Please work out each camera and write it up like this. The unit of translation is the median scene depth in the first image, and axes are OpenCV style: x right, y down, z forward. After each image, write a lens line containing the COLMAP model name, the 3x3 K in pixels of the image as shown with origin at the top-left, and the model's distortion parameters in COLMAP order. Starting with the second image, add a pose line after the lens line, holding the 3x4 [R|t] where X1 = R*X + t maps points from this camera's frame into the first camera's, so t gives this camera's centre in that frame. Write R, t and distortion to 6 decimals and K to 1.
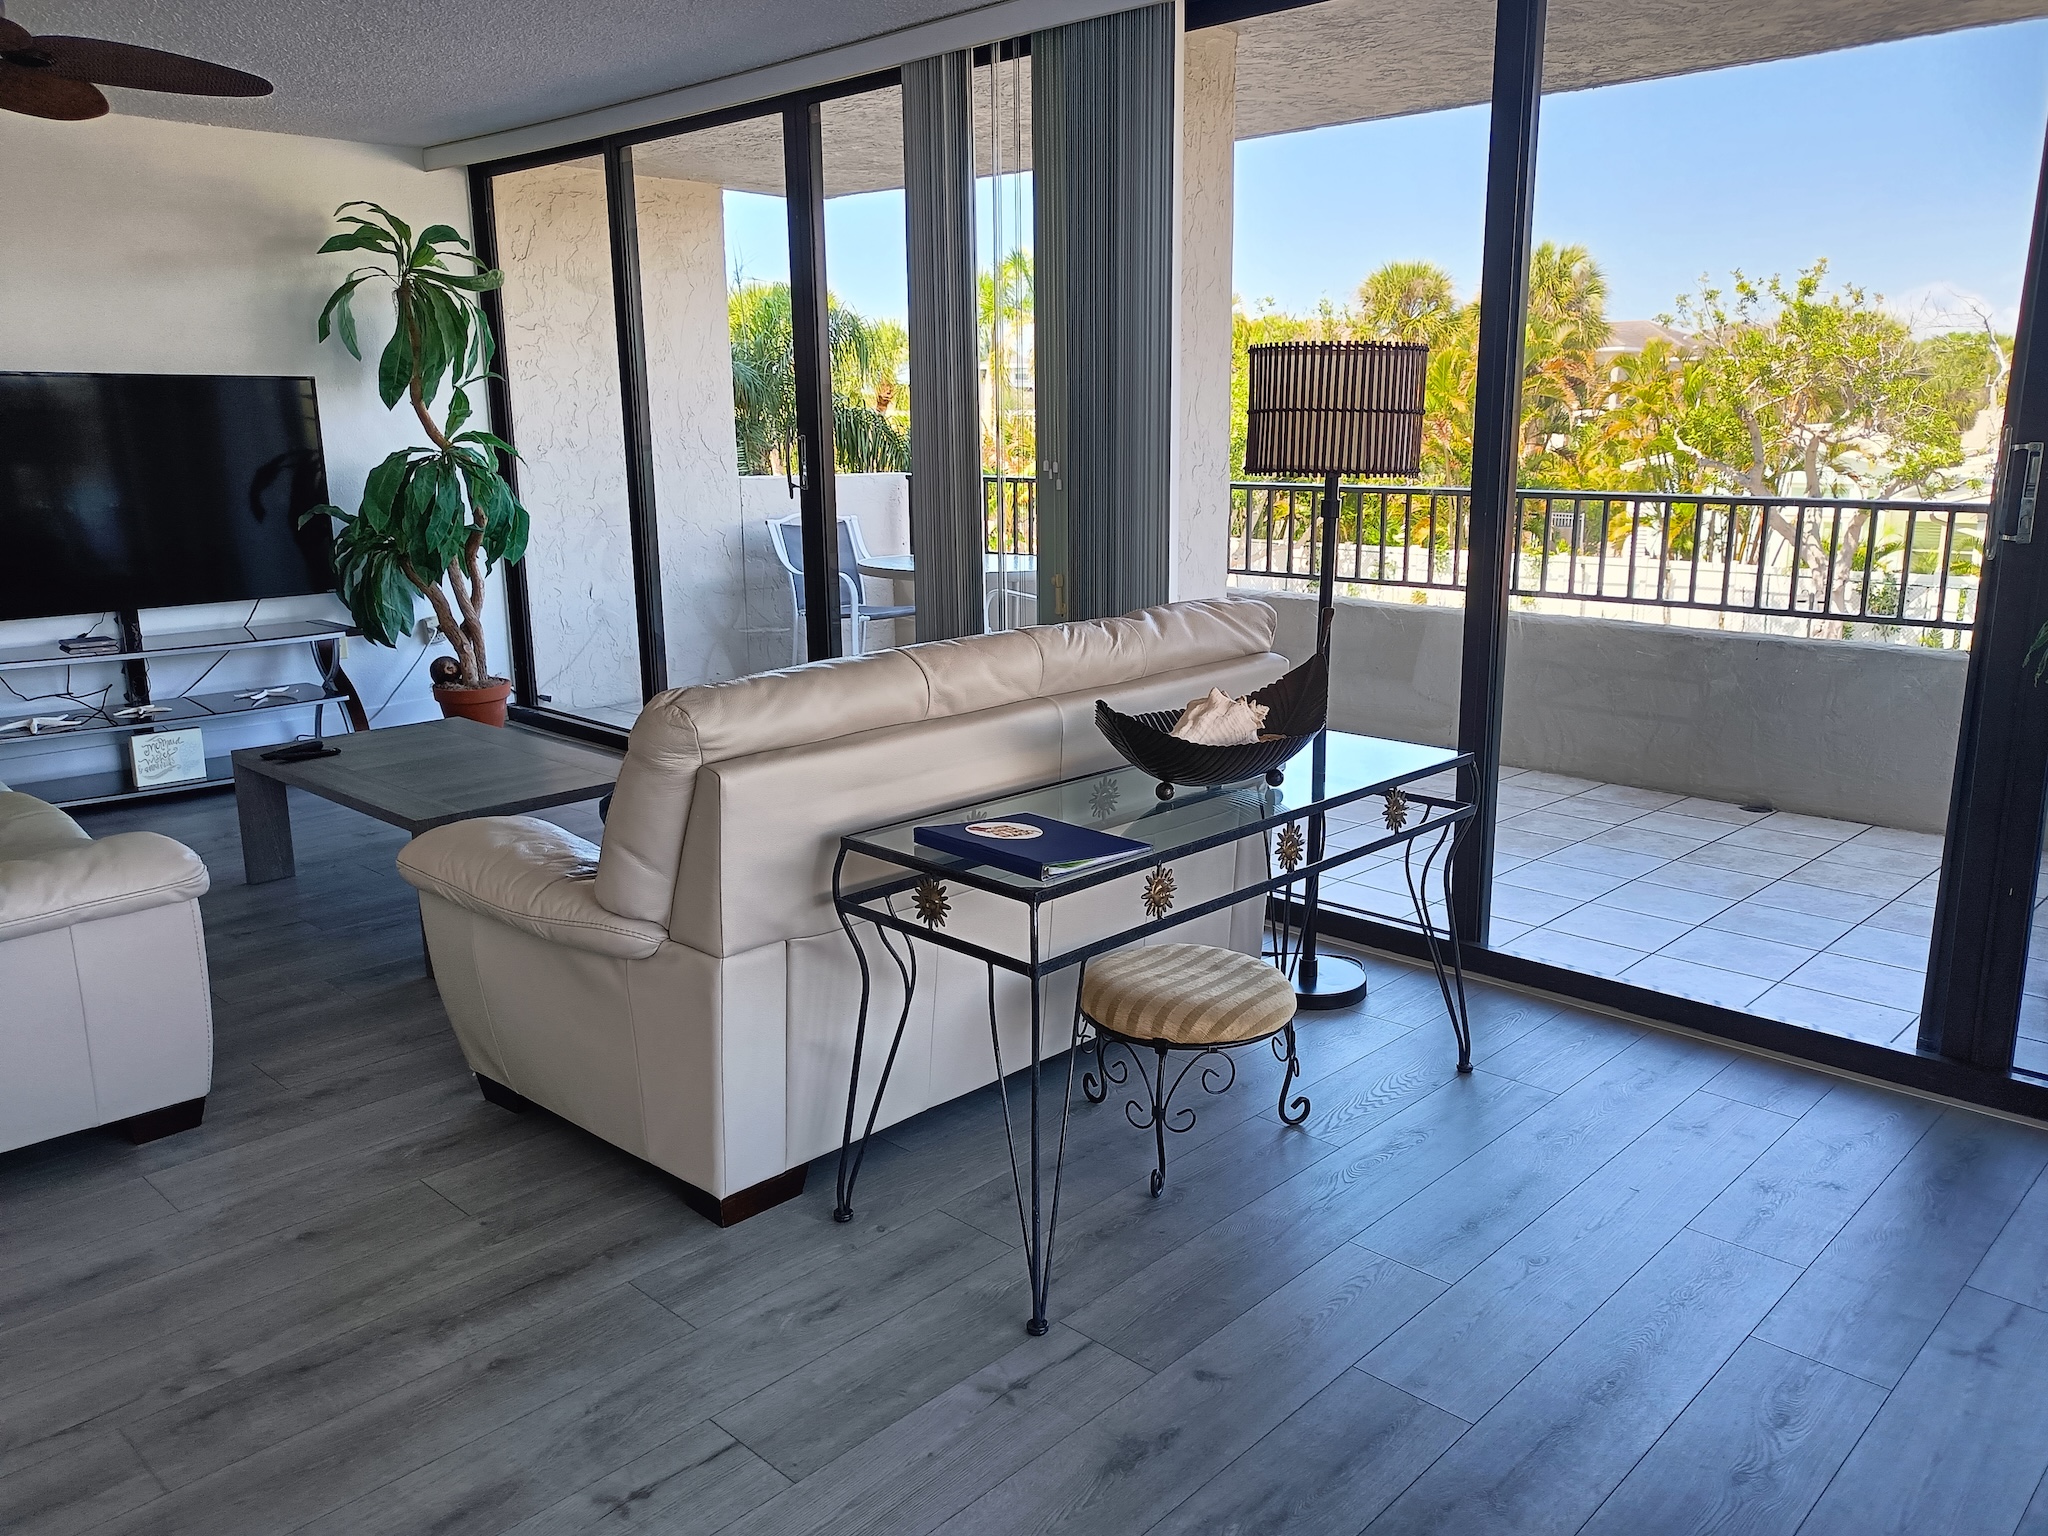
lens RADIAL K [[1521.4, 0, 1024.0], [0, 1521.4, 768.0], [0, 0, 1]] dist [-0.002213, 0.001144]
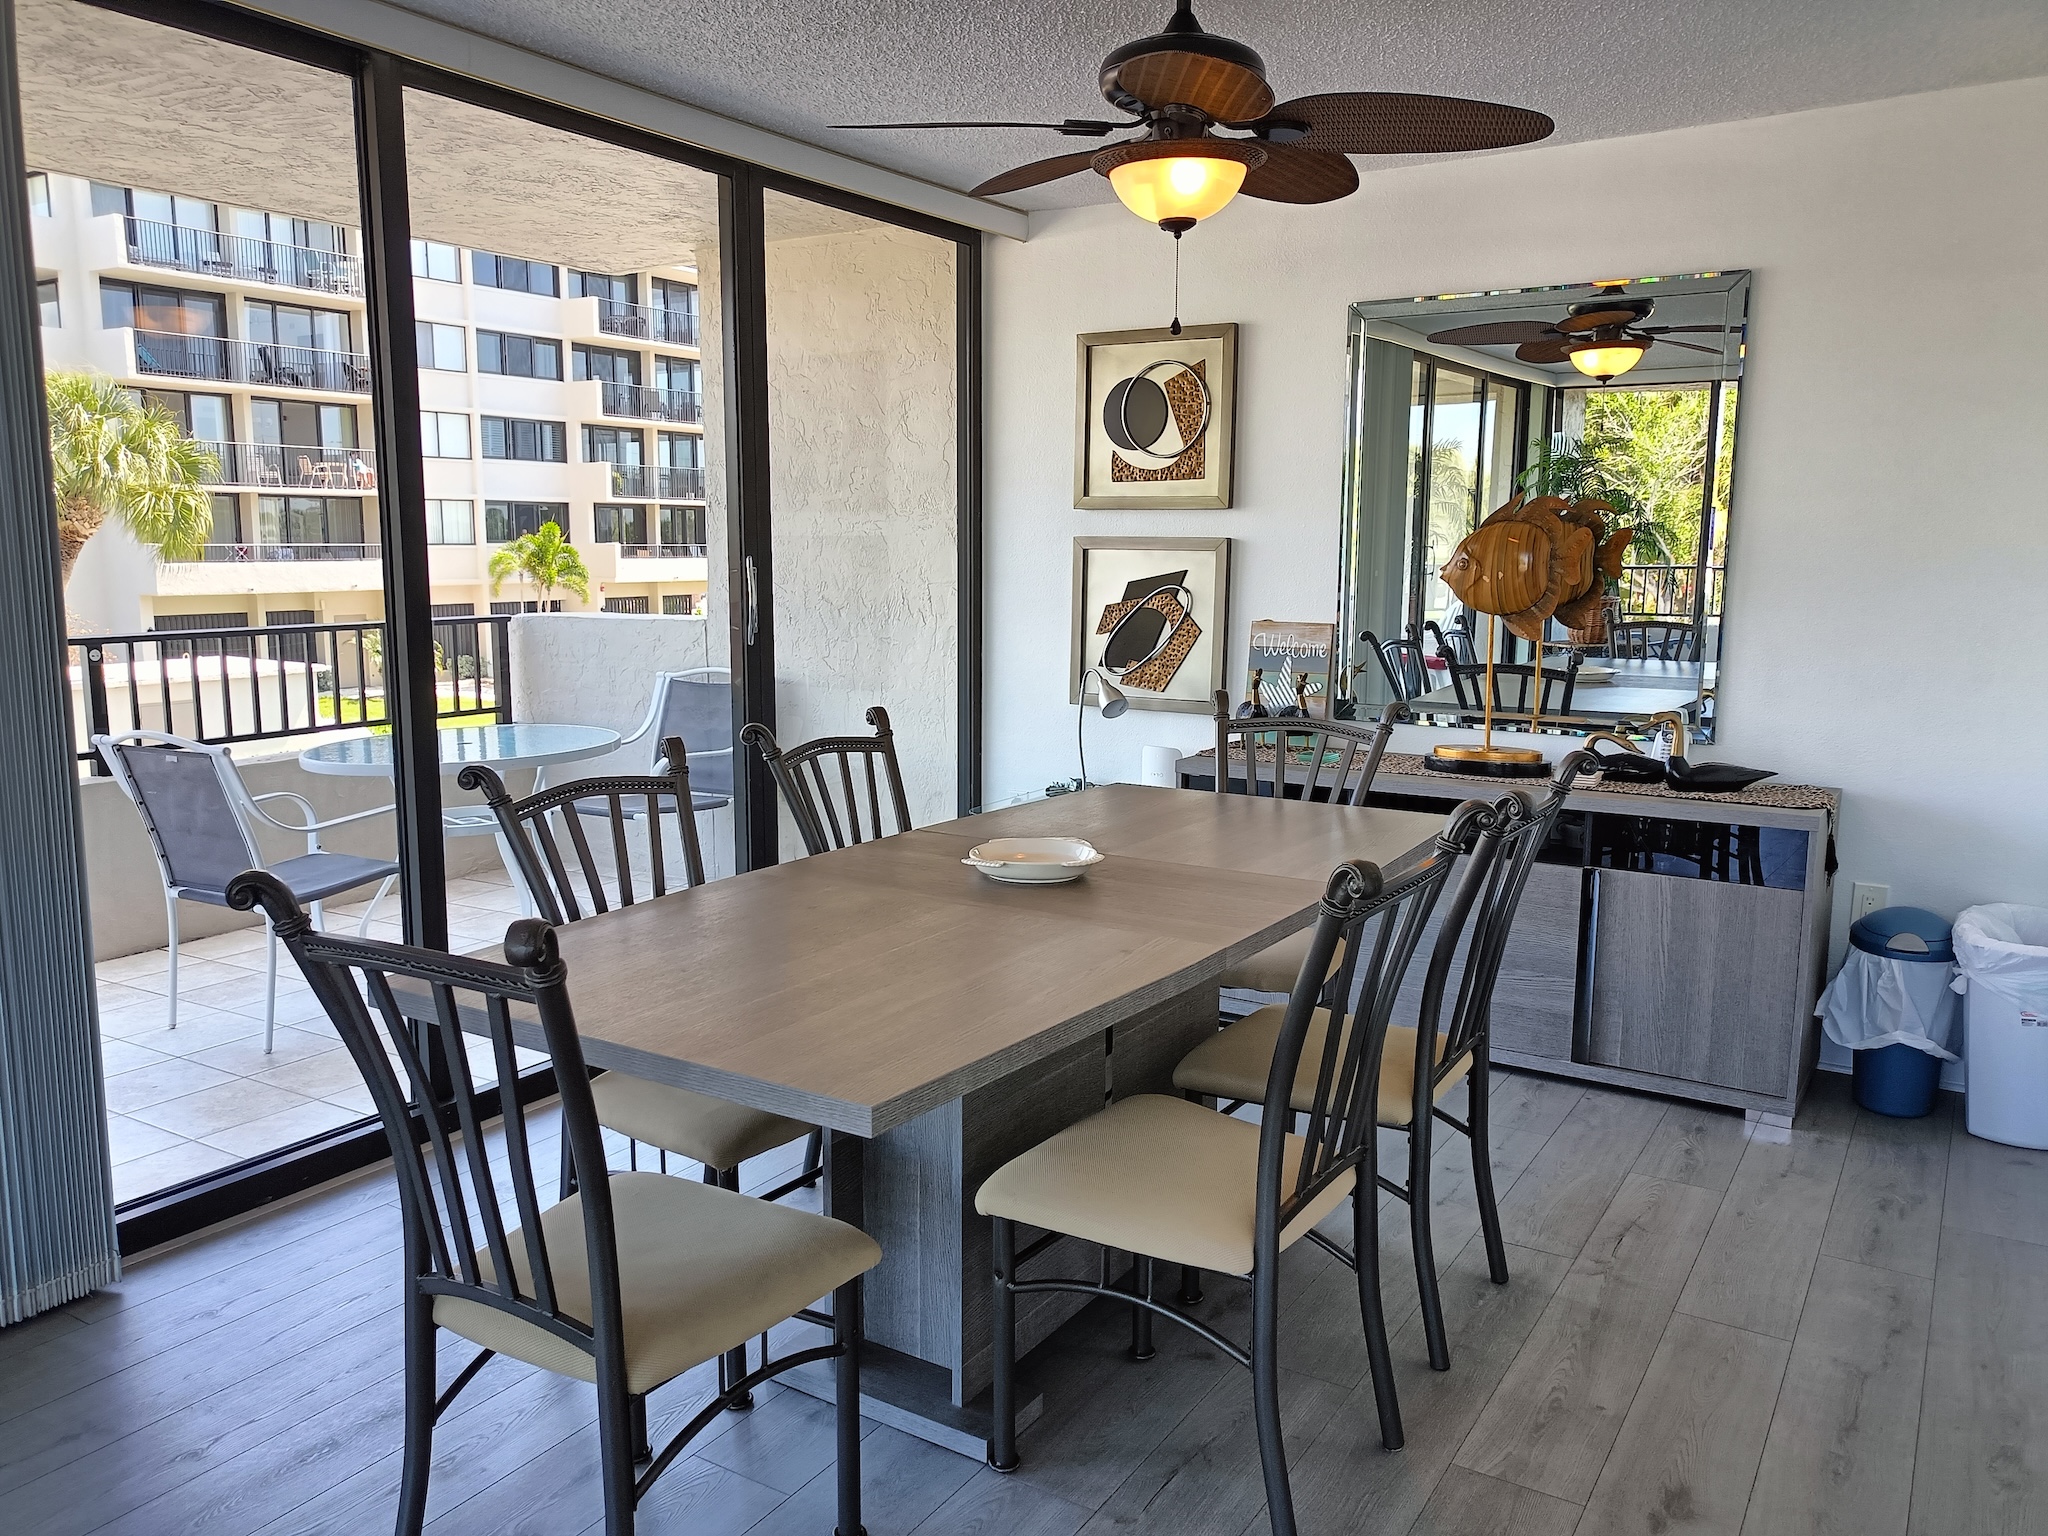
lens RADIAL K [[1521.4, 0, 1024.0], [0, 1521.4, 768.0], [0, 0, 1]] dist [-0.002213, 0.001144]
pose [[-0.184905, -0.126748, 0.974549, -0.912756], [0.214452, 0.962546, 0.165876, -0.199879], [-0.959073, 0.239665, -0.150798, 0.919009]]
